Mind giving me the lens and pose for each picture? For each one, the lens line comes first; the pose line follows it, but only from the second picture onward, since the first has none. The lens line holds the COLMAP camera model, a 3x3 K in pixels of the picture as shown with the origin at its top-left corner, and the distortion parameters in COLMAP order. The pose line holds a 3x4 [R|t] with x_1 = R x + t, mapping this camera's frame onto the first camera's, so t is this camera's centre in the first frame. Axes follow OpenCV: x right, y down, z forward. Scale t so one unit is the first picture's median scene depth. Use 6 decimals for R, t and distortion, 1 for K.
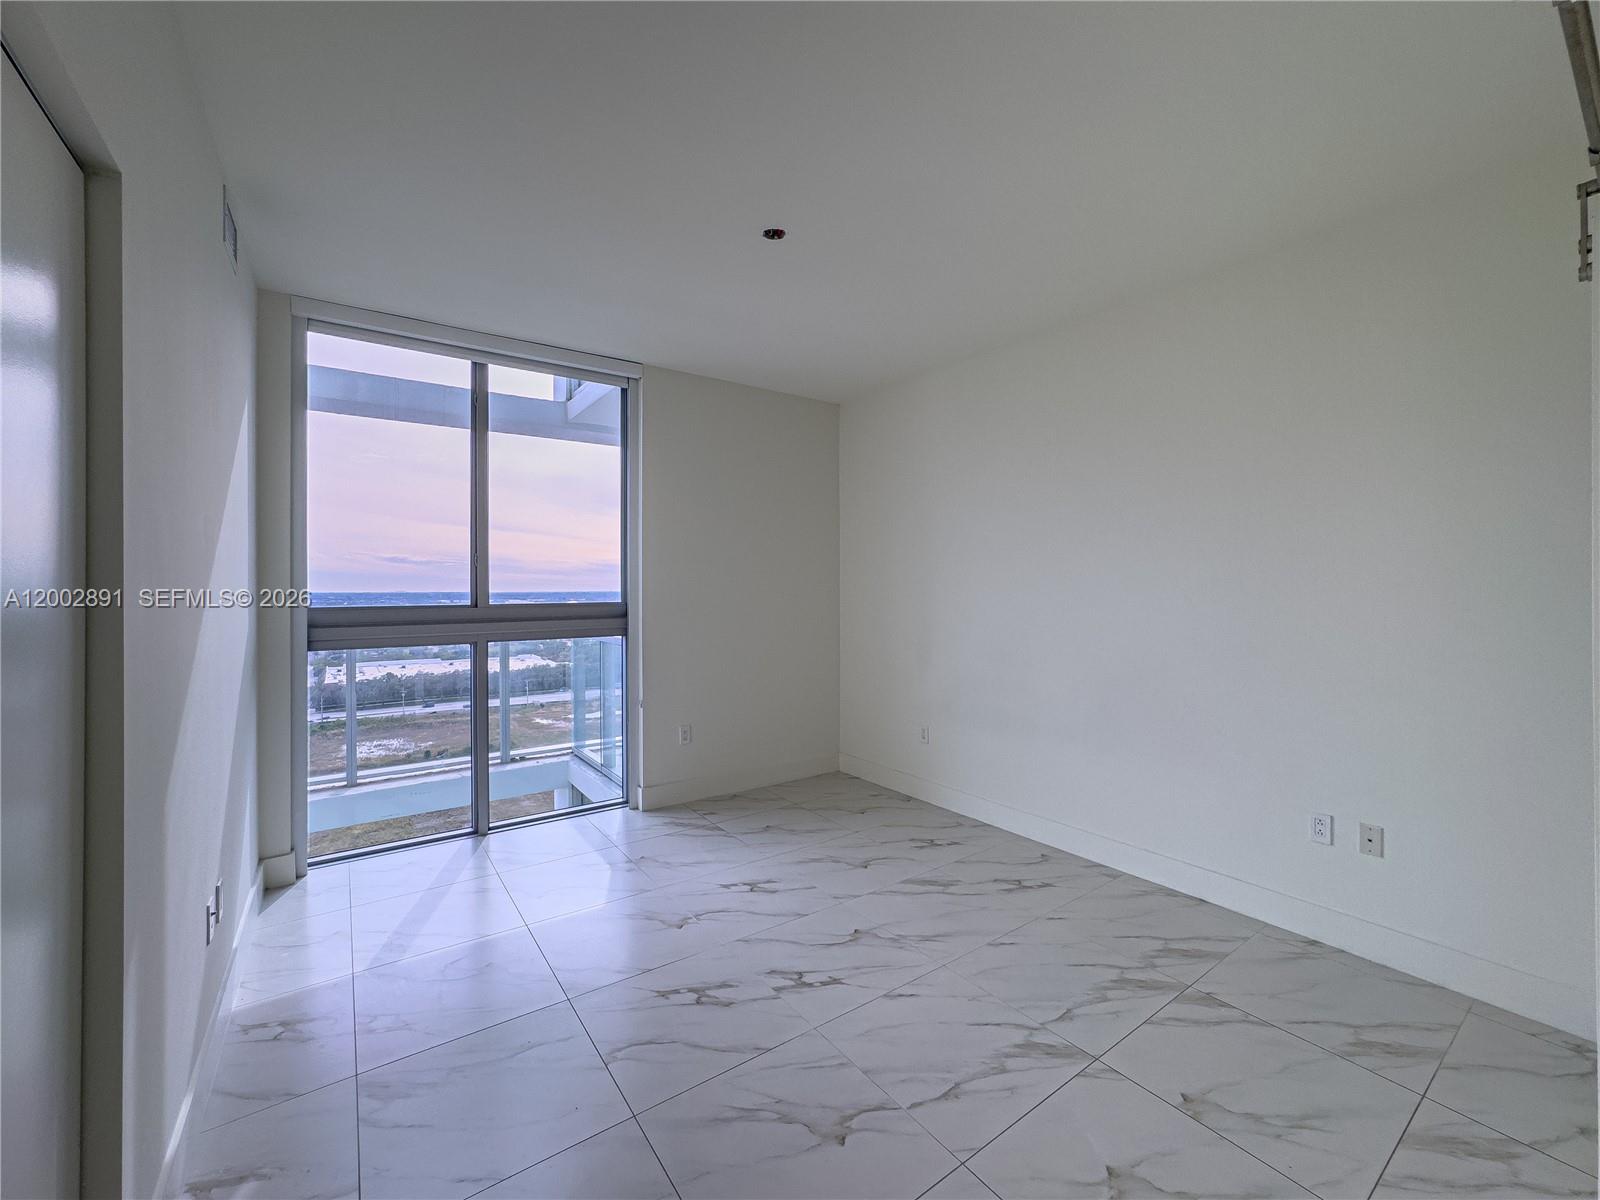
lens RADIAL K [[647.2, 0, 798.9], [0, 647.2, 589.3], [0, 0, 1]] dist [-0.020118, 0.009766]
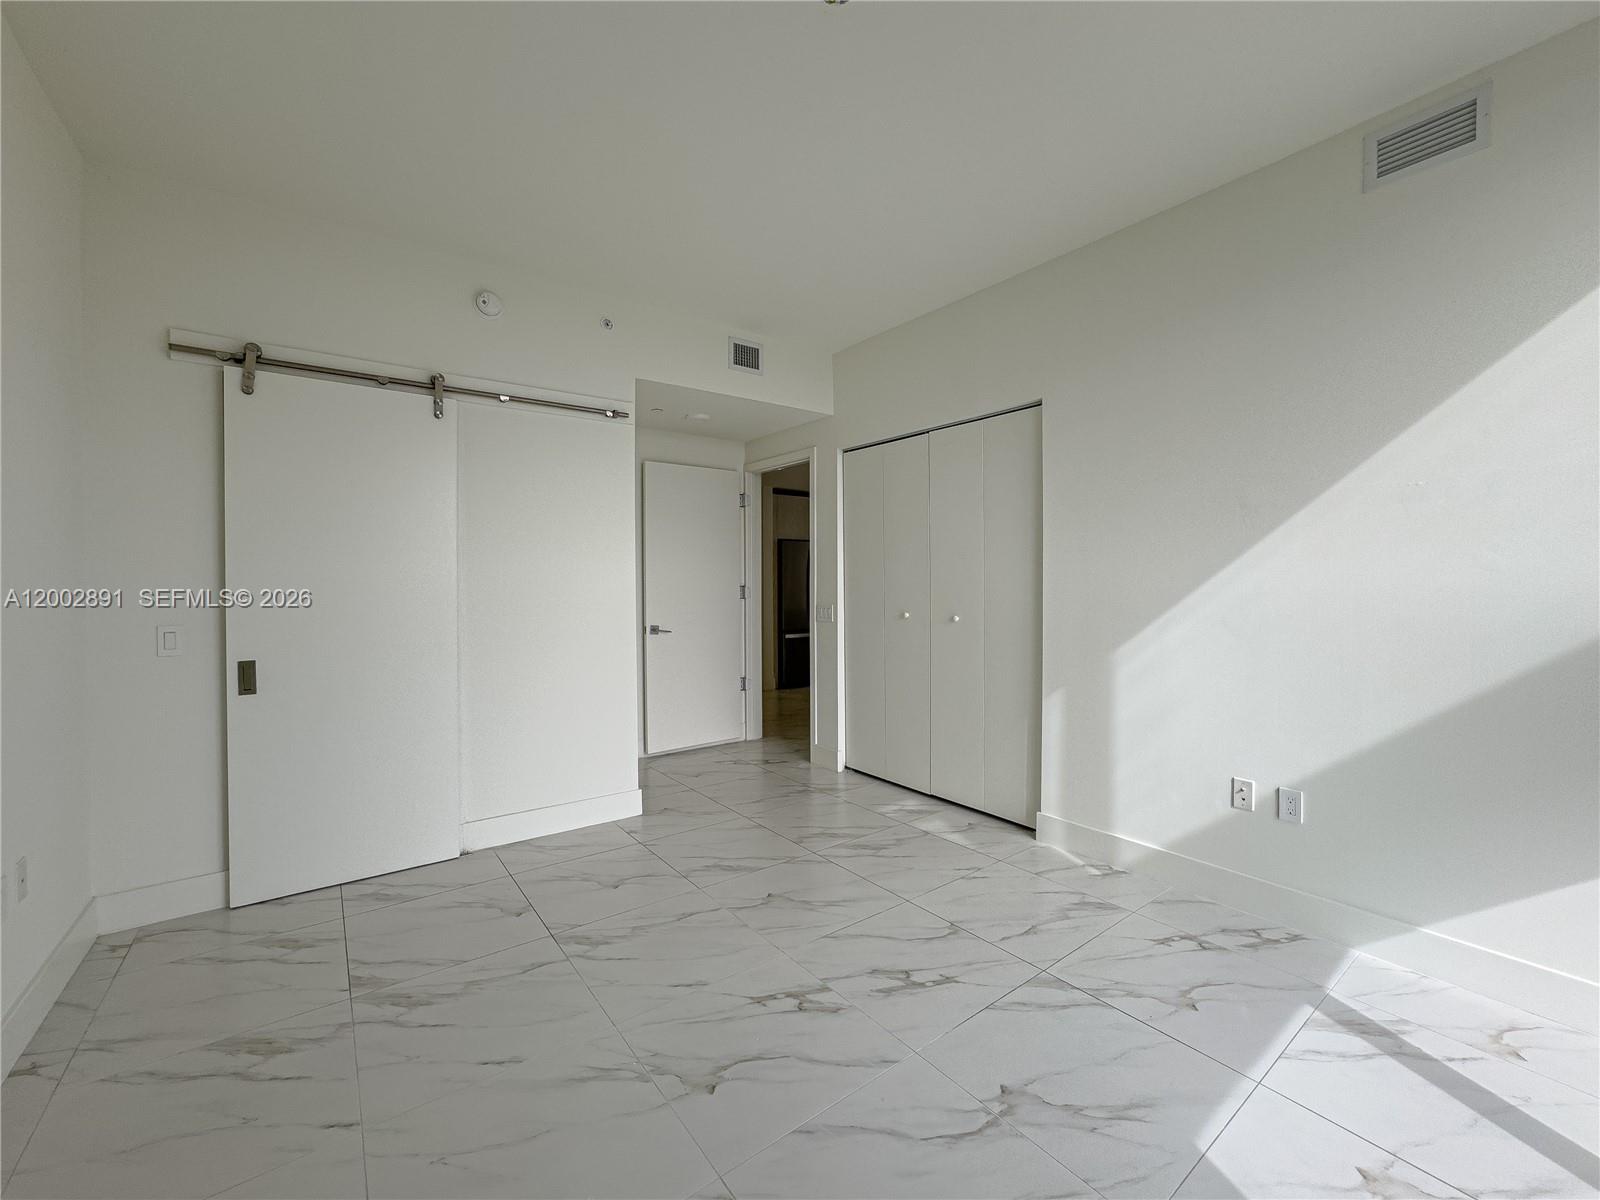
lens RADIAL K [[647.2, 0, 802.1], [0, 647.2, 586.9], [0, 0, 1]] dist [-0.020118, 0.009766]
pose [[-0.999636, 0.006660, -0.026140, 0.018571], [0.006366, 0.999915, 0.011335, 0.057313], [0.026213, 0.011164, -0.999594, 1.881801]]
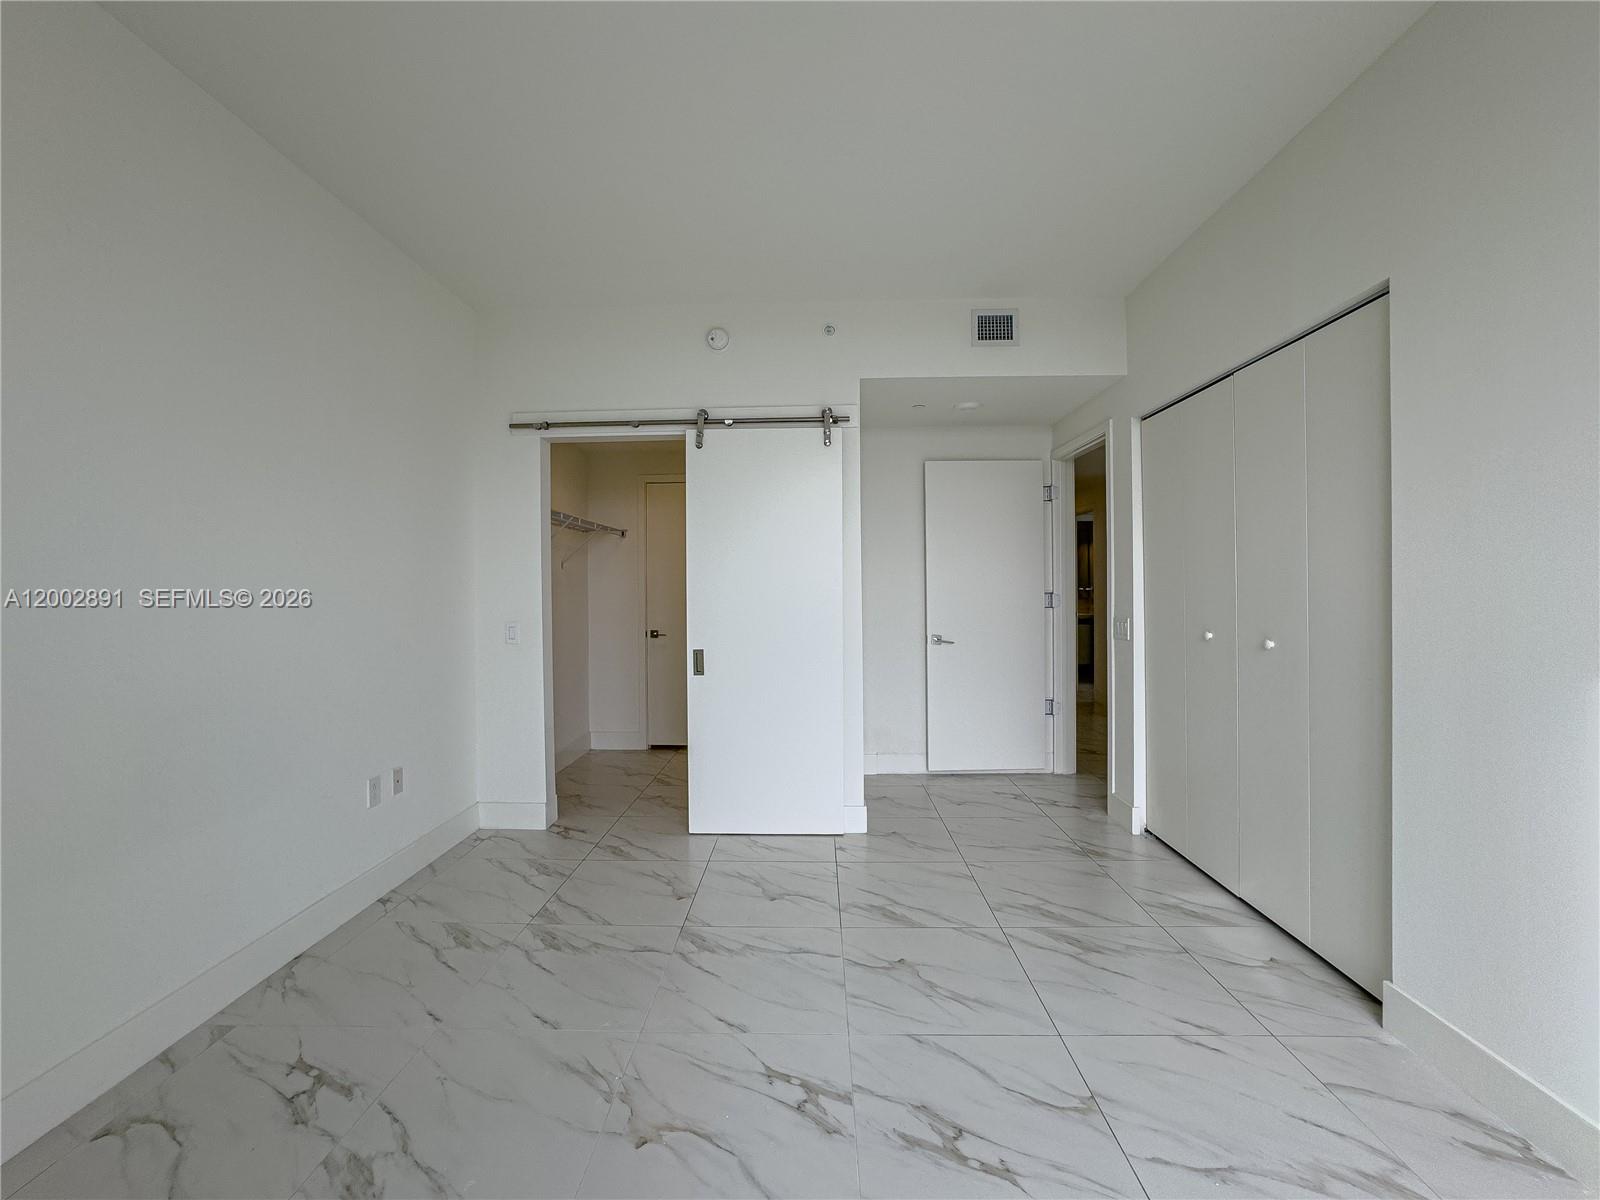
lens RADIAL K [[647.2, 0, 808.3], [0, 647.2, 590.6], [0, 0, 1]] dist [-0.020118, 0.009766]
pose [[-0.801410, 0.009846, 0.598035, -0.428722], [0.012698, 0.999919, 0.000555, 0.060316], [-0.597981, 0.008039, -0.801470, 1.589987]]
